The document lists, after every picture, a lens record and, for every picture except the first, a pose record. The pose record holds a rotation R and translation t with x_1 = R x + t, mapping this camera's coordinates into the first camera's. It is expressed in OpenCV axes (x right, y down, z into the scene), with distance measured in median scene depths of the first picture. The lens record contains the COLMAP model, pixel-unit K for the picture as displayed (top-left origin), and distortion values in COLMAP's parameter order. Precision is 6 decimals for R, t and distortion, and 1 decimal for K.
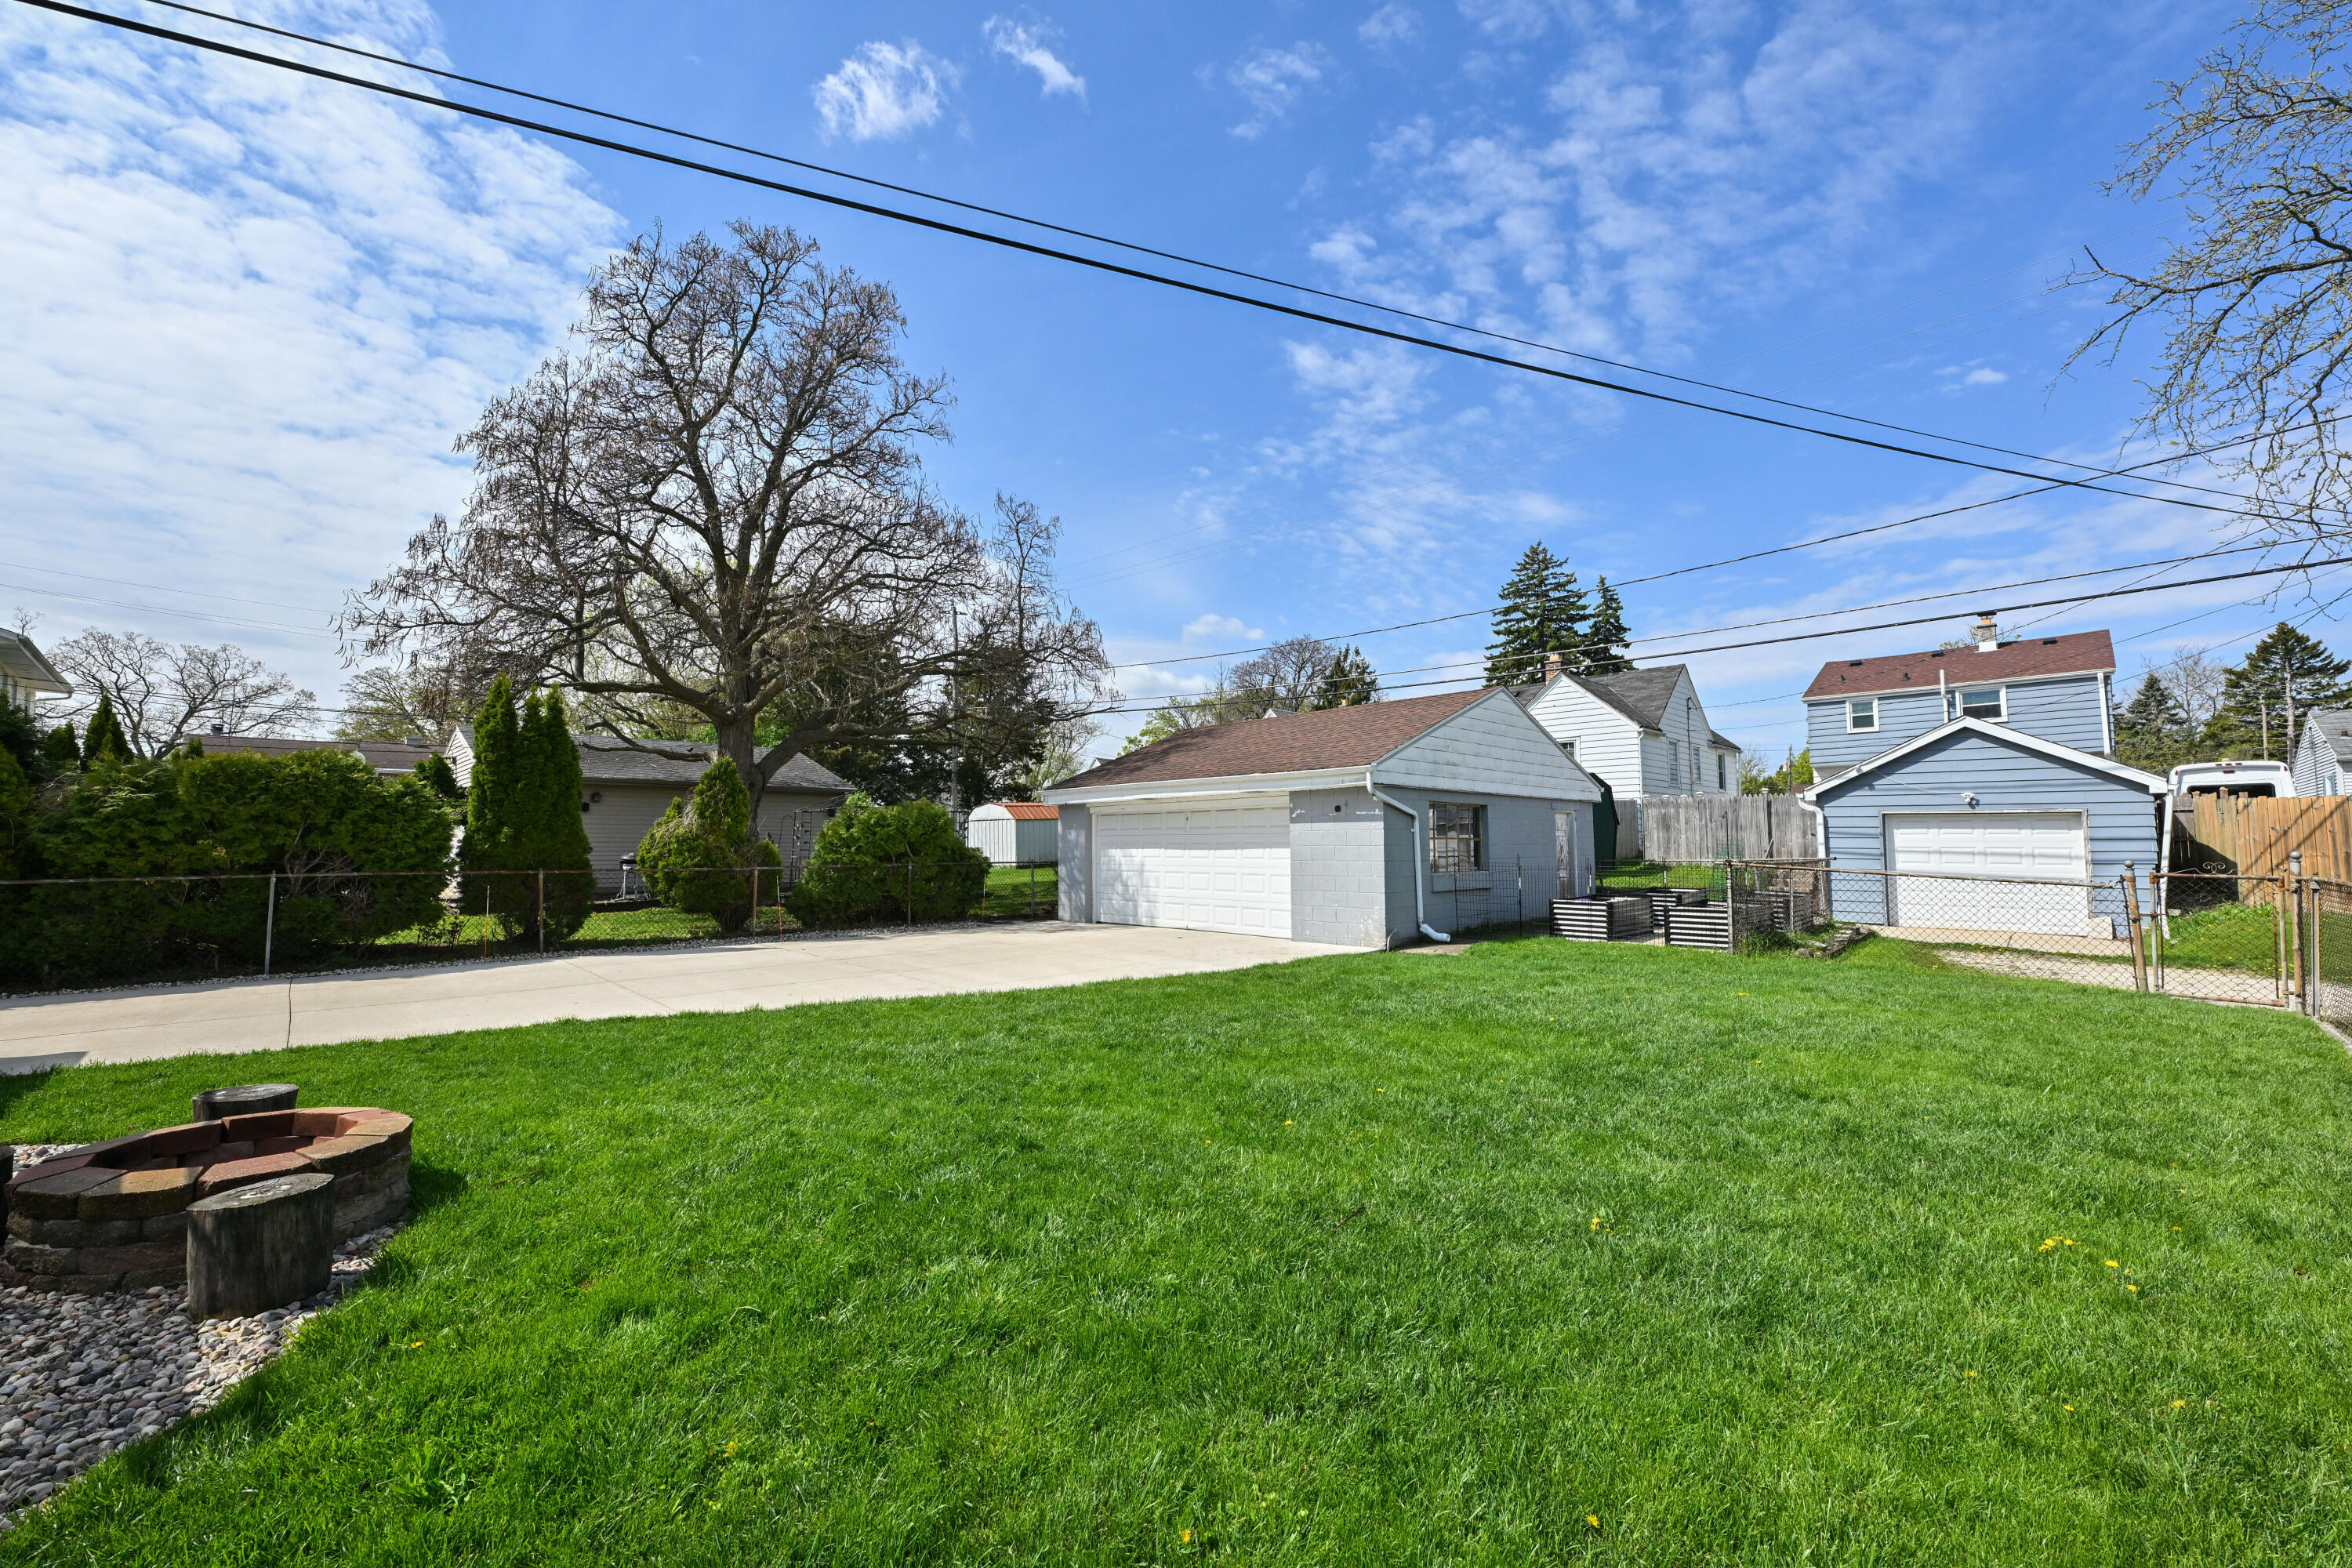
lens RADIAL K [[943.9, 0, 1176.7], [0, 943.9, 873.9], [0, 0, 1]] dist [-0.001589, -0.000886]
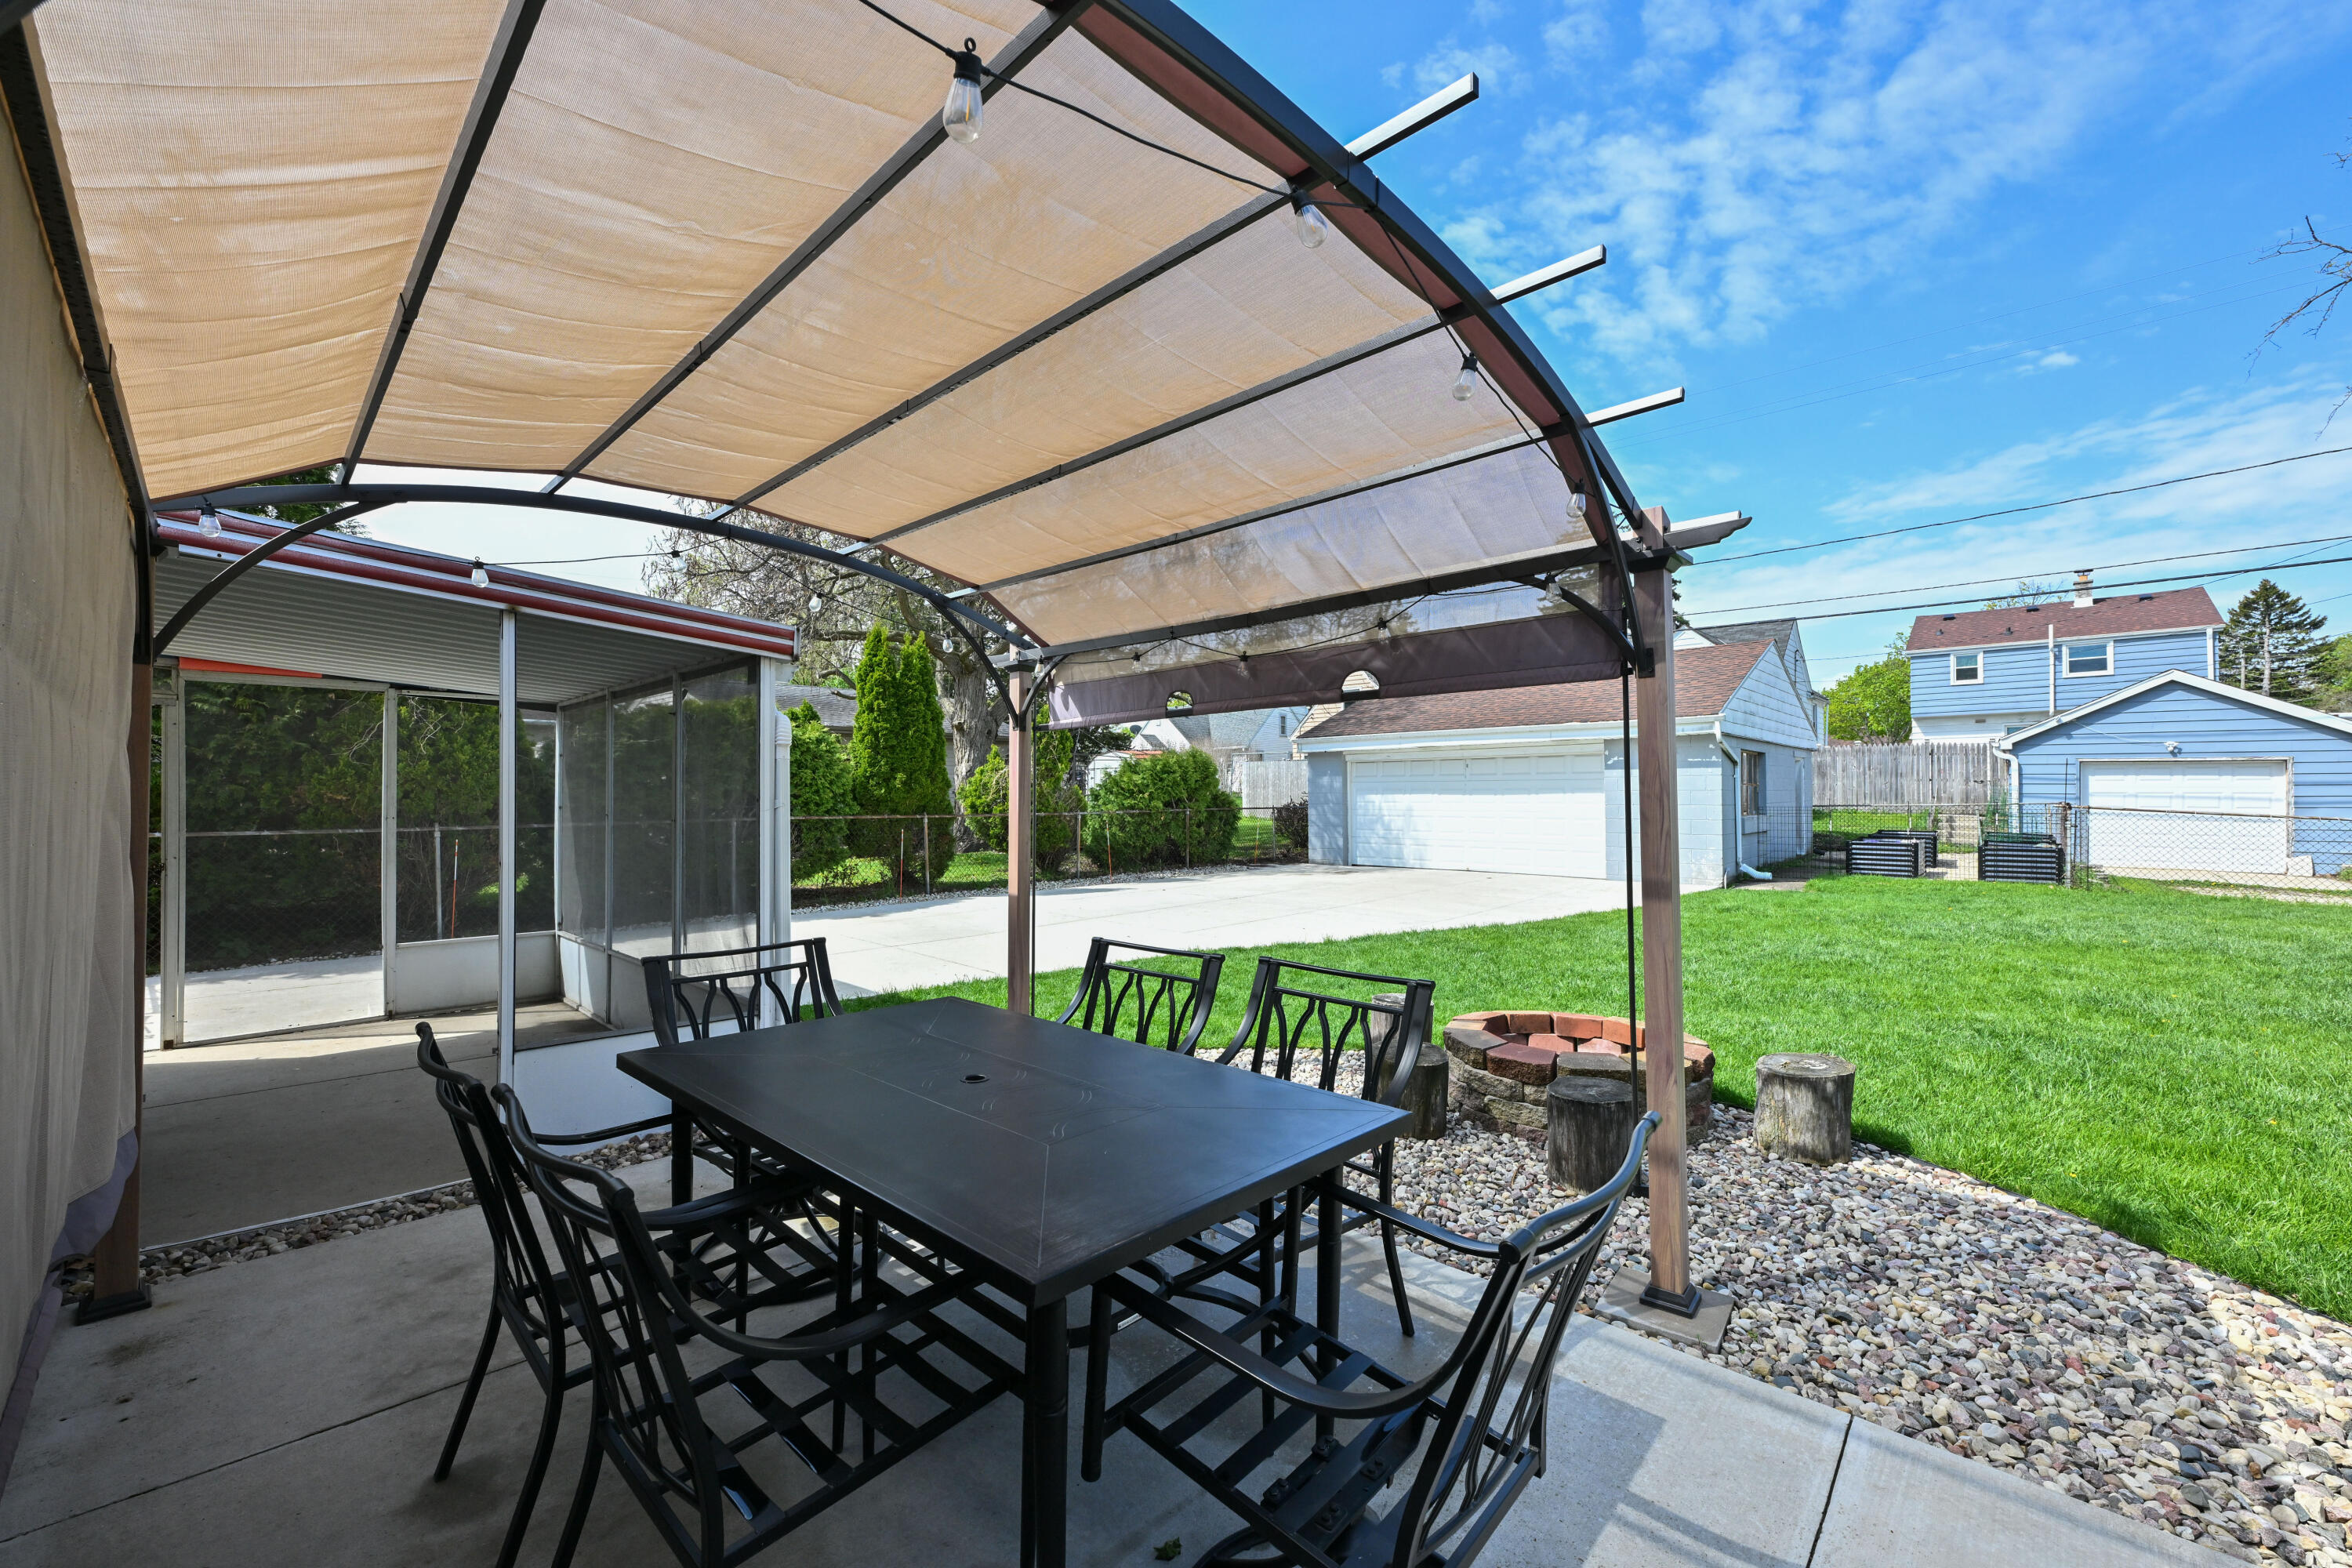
lens RADIAL K [[923.2, 0, 1179.5], [0, 923.2, 791.6], [0, 0, 1]] dist [-0.000883, 0.000146]
pose [[0.999259, -0.001583, 0.038463, -0.234101], [0.002656, 0.999608, -0.027858, -0.000700], [-0.038404, 0.027939, 0.998872, -0.015193]]
